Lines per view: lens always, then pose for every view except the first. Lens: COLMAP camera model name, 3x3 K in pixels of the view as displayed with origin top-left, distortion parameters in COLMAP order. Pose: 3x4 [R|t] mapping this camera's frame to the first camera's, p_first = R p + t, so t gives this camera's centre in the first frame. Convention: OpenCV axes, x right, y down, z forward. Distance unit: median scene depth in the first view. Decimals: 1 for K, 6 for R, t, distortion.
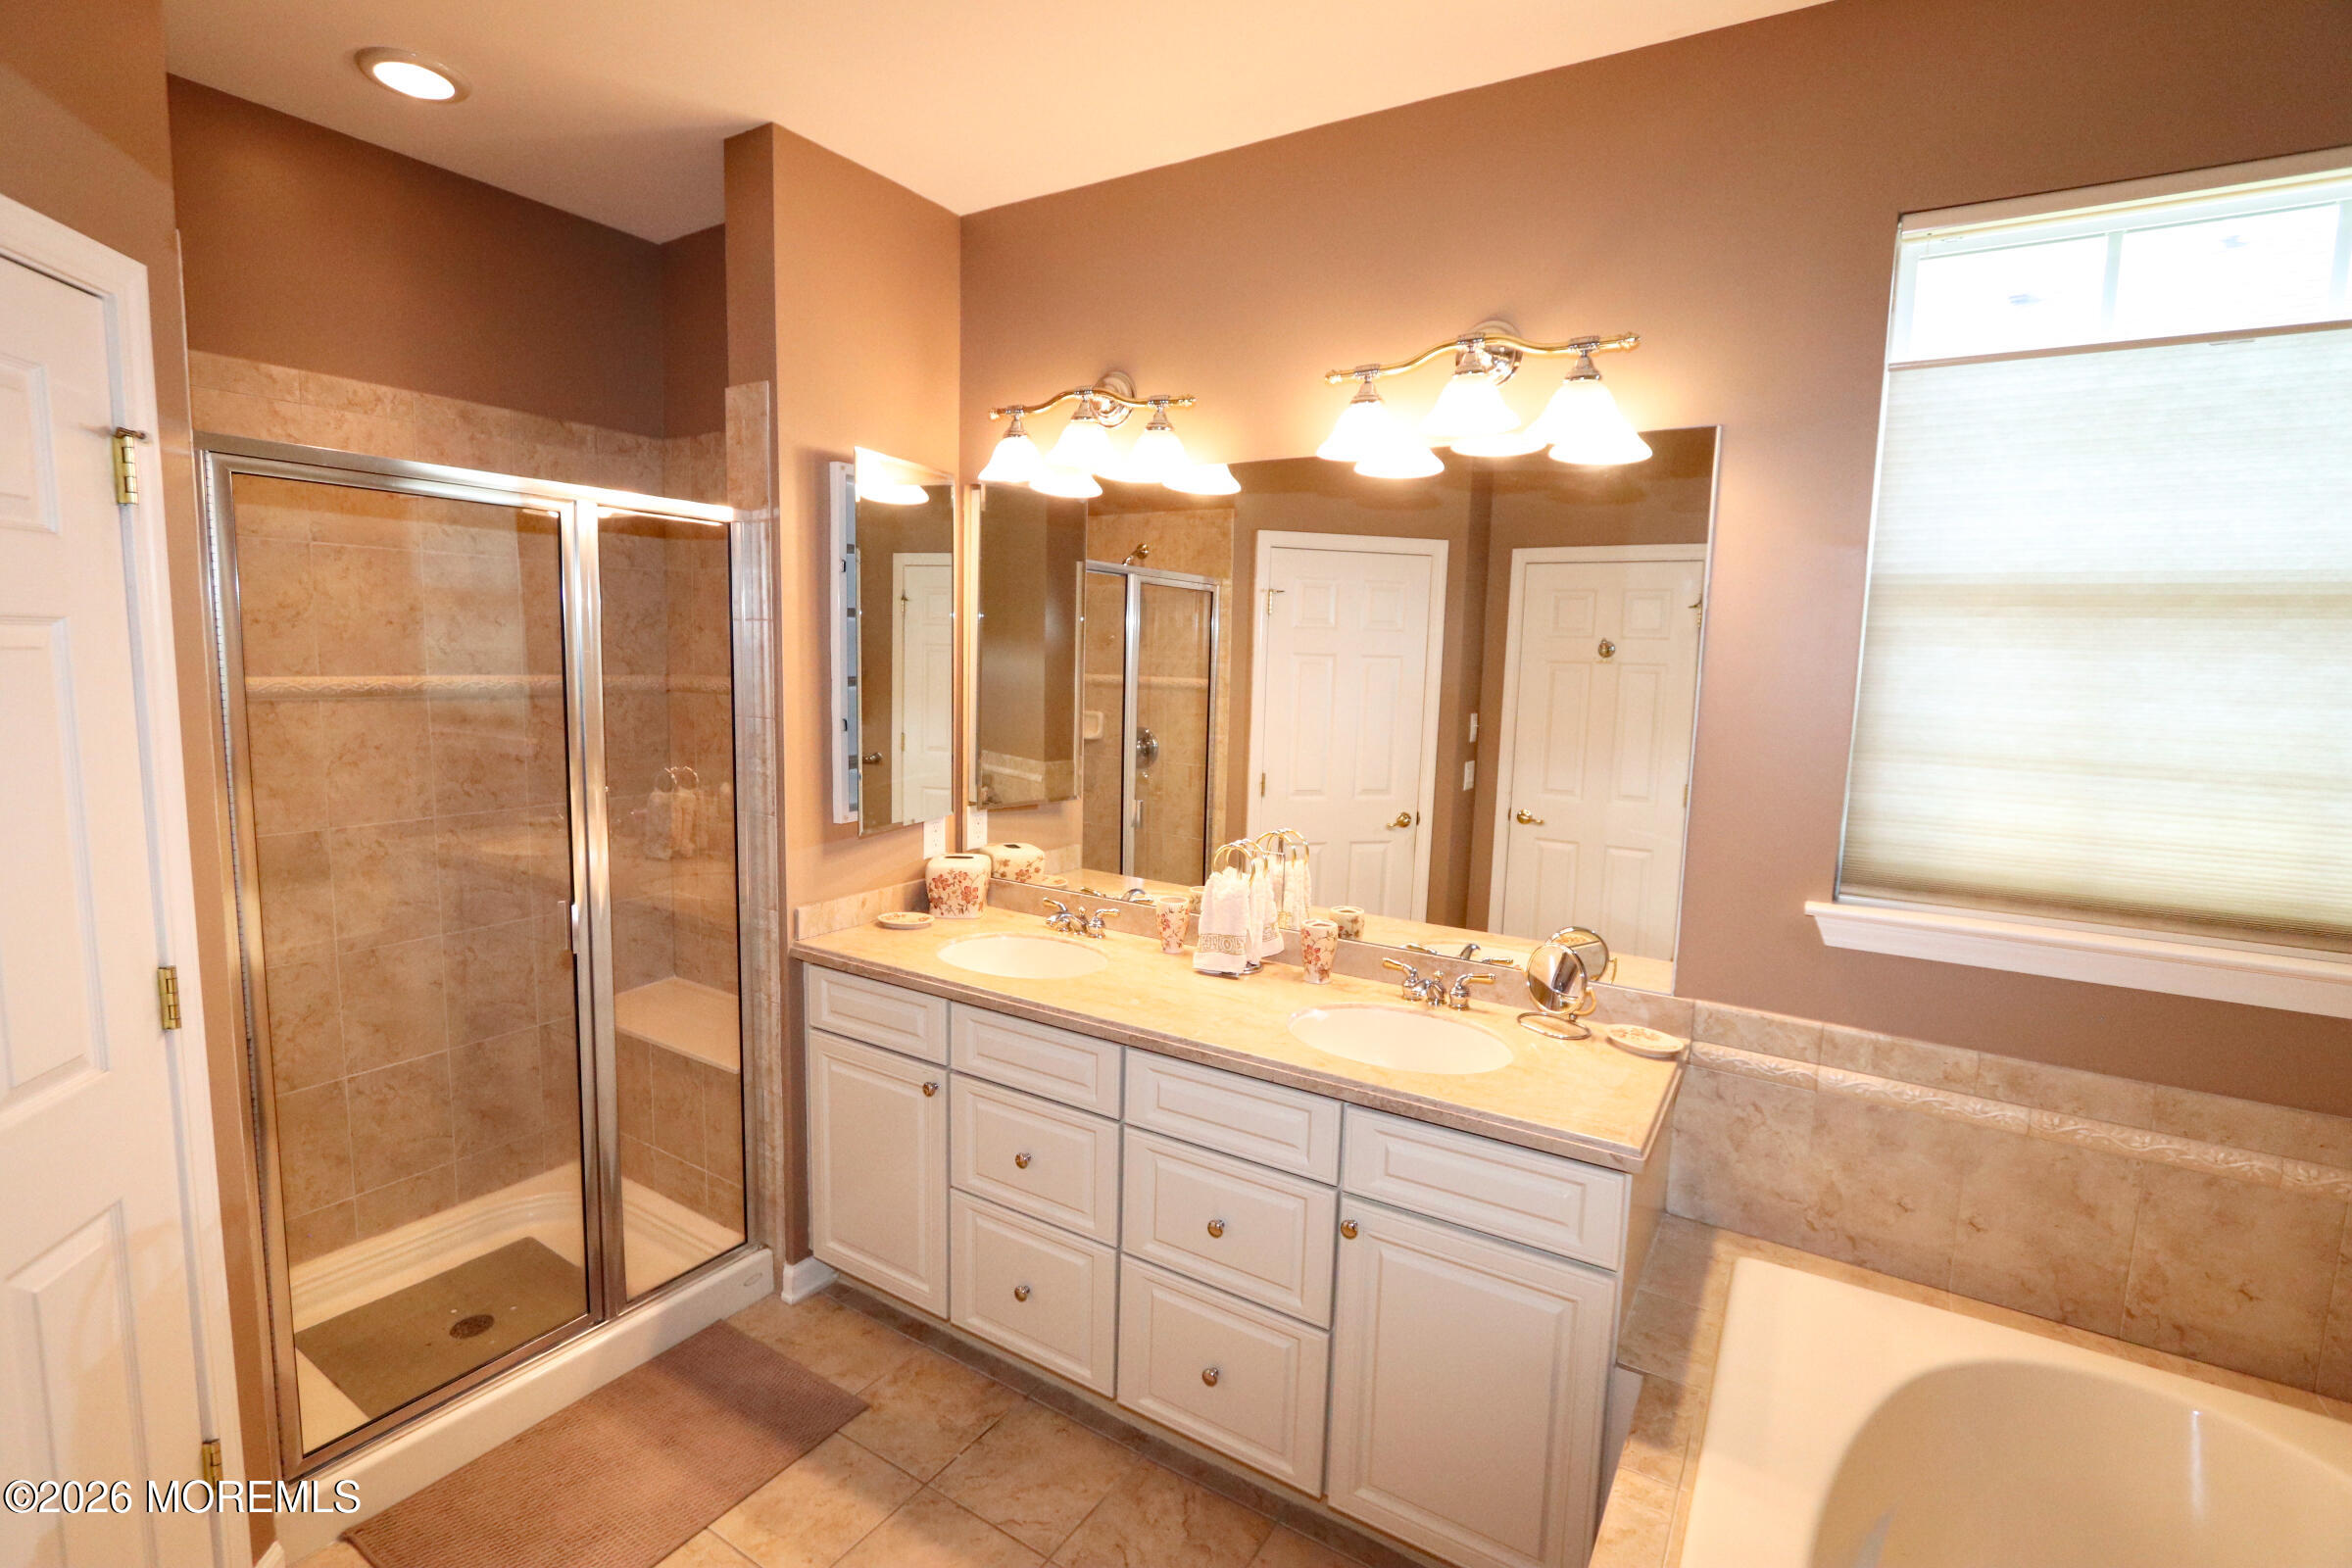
lens RADIAL K [[1074.0, 0, 1176.0], [0, 1074.0, 784.0], [0, 0, 1]] dist [-0.000303, 0.000238]
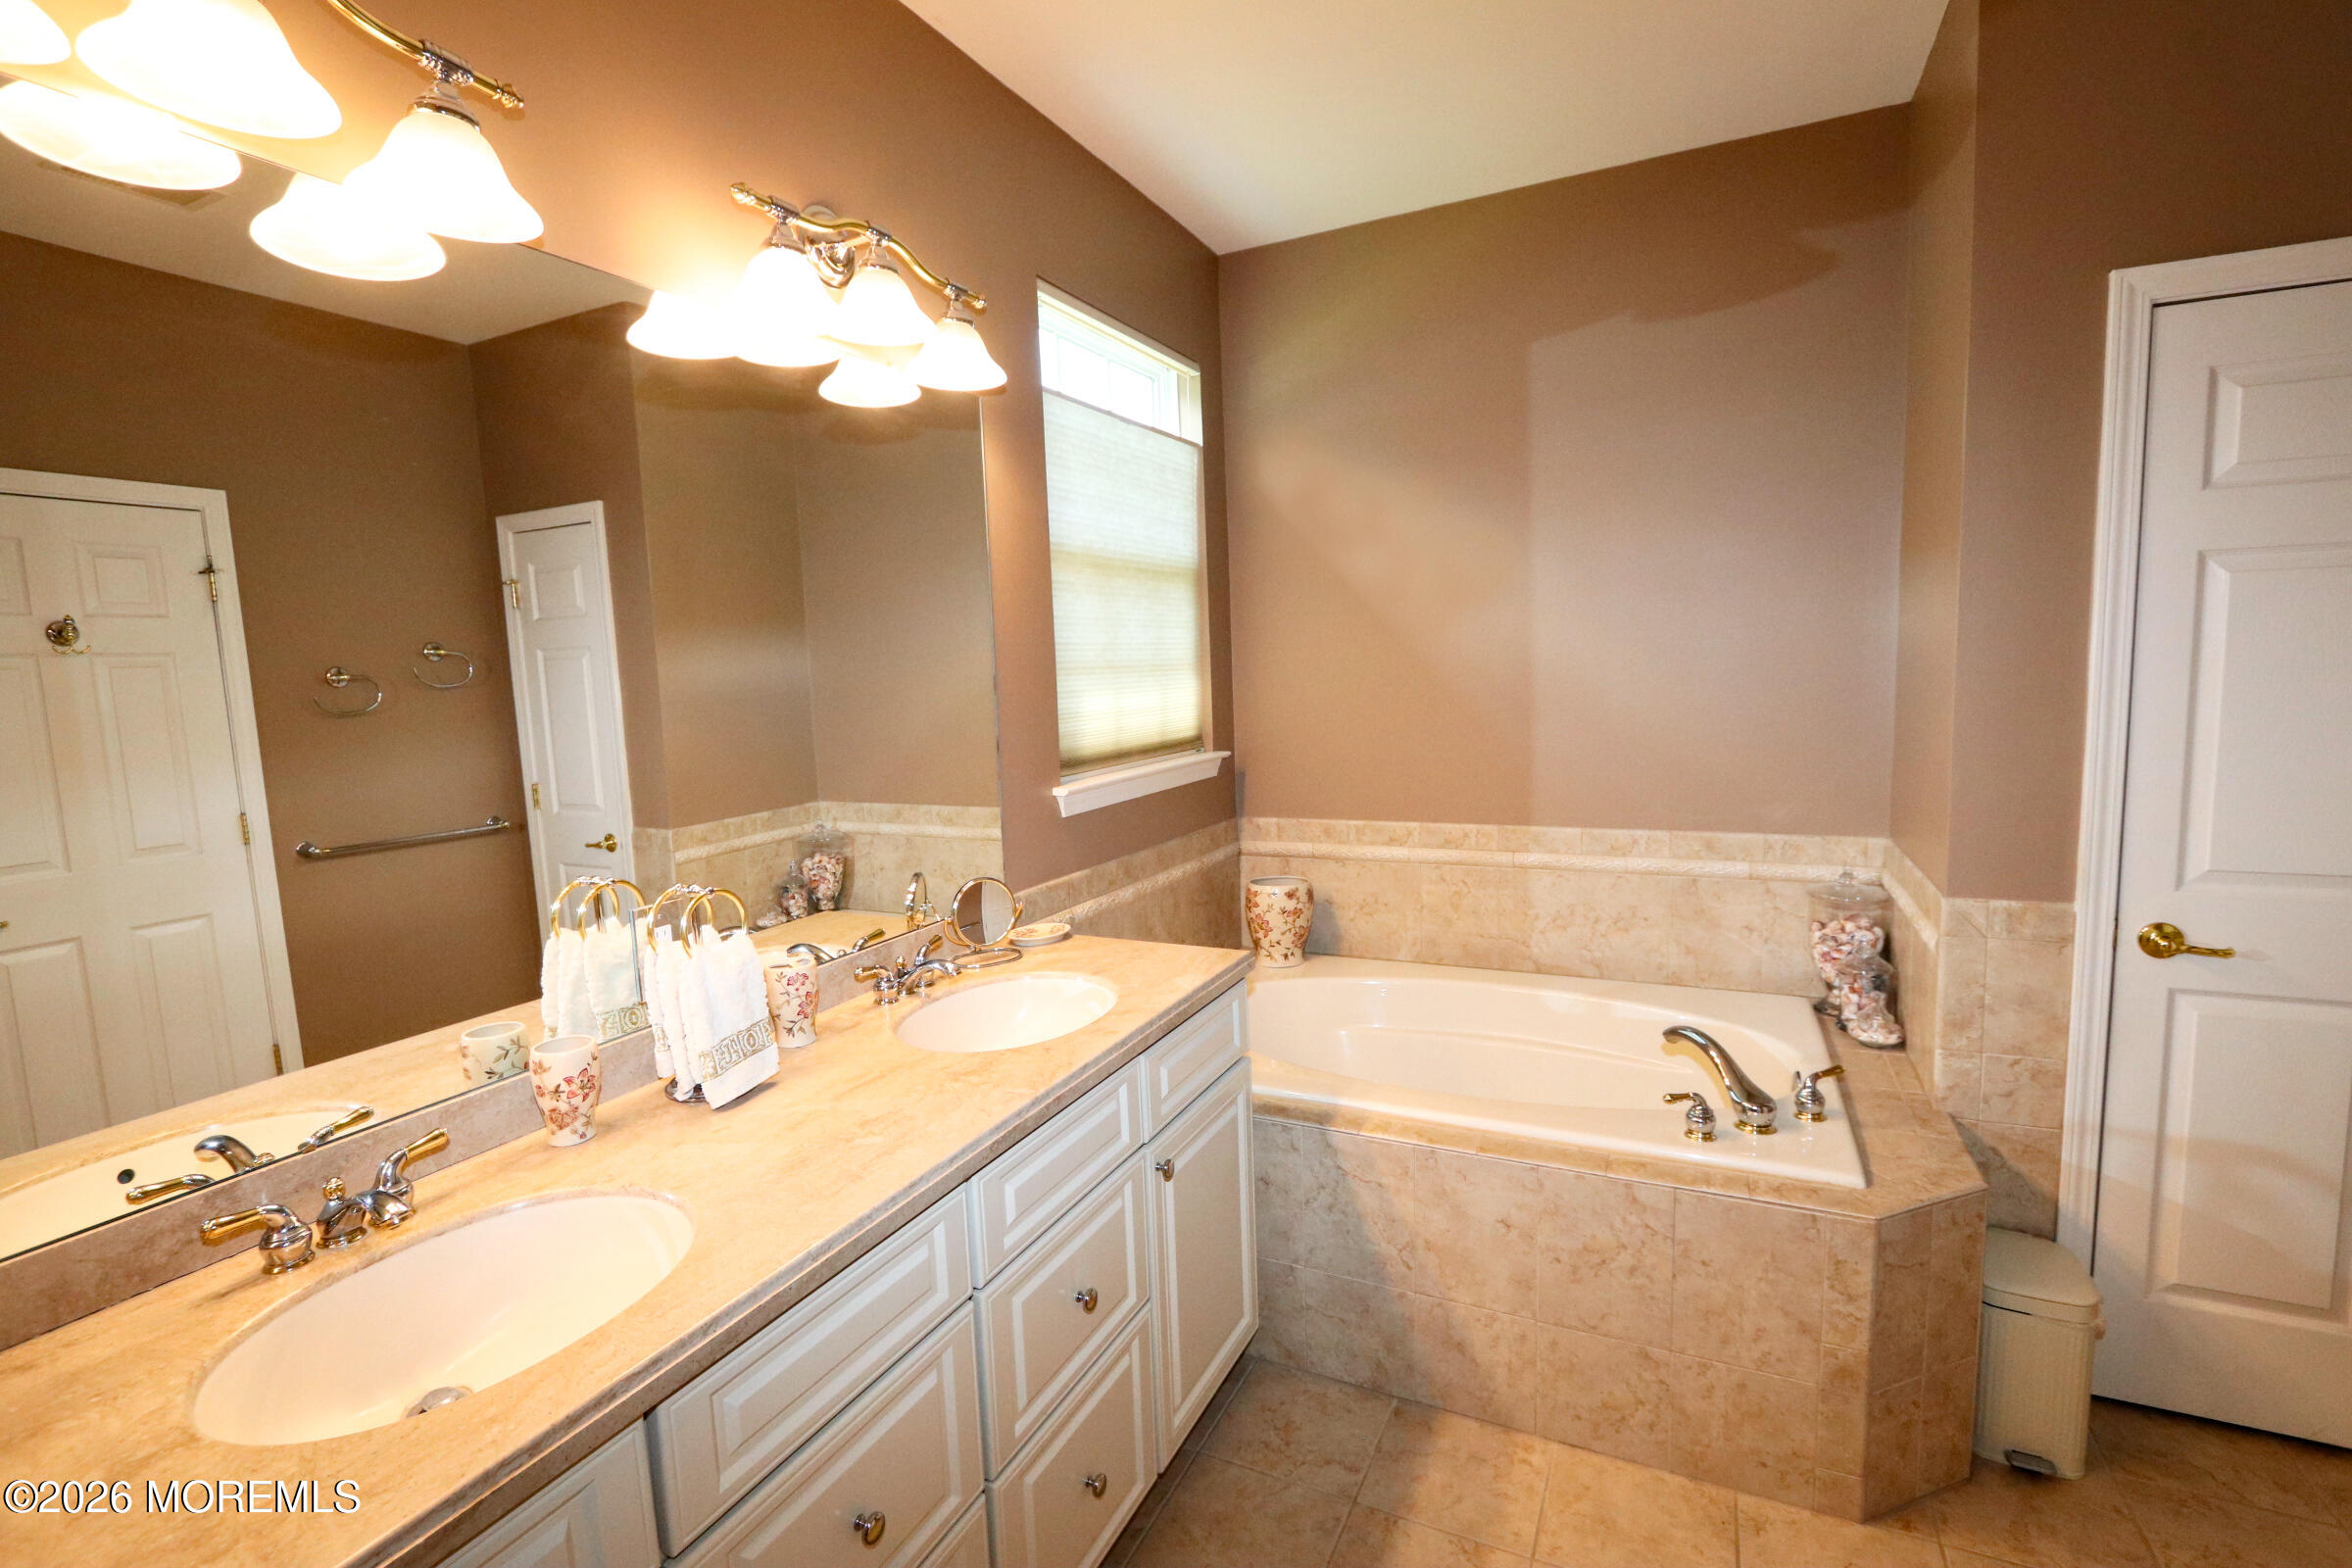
lens RADIAL K [[1074.0, 0, 1176.0], [0, 1074.0, 784.0], [0, 0, 1]] dist [-0.000303, 0.000238]
pose [[-0.102866, -0.133927, 0.985638, -0.716530], [0.154855, 0.976657, 0.148868, -0.068378], [-0.982567, 0.167944, -0.079726, 0.954460]]
